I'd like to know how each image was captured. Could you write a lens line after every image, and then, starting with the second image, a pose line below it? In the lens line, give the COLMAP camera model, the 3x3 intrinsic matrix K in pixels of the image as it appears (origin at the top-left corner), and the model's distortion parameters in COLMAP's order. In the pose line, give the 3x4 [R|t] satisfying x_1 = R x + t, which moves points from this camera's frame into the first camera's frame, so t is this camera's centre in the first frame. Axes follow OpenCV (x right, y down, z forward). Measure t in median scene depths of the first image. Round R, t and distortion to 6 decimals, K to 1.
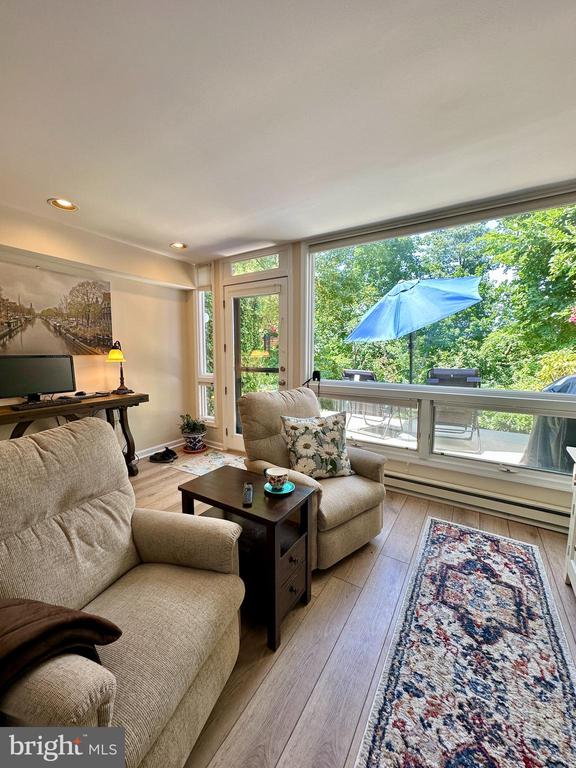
lens RADIAL K [[308.2, 0, 285.7], [0, 308.2, 385.5], [0, 0, 1]] dist [-0.004255, 0.000083]
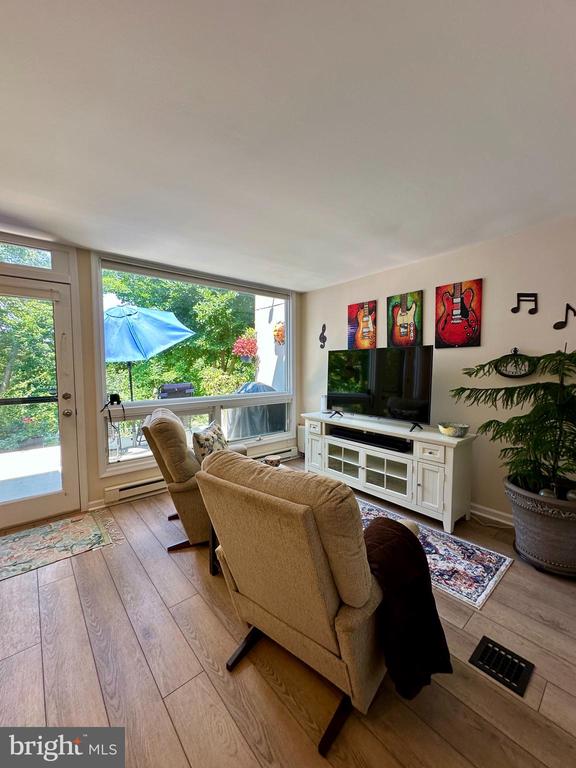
lens RADIAL K [[308.2, 0, 286.5], [0, 308.2, 383.4], [0, 0, 1]] dist [-0.004255, 0.000083]
pose [[0.292891, -0.056358, 0.954483, -0.628752], [0.114366, 0.993160, 0.023547, -0.041297], [-0.949281, 0.102264, 0.297333, 0.227864]]
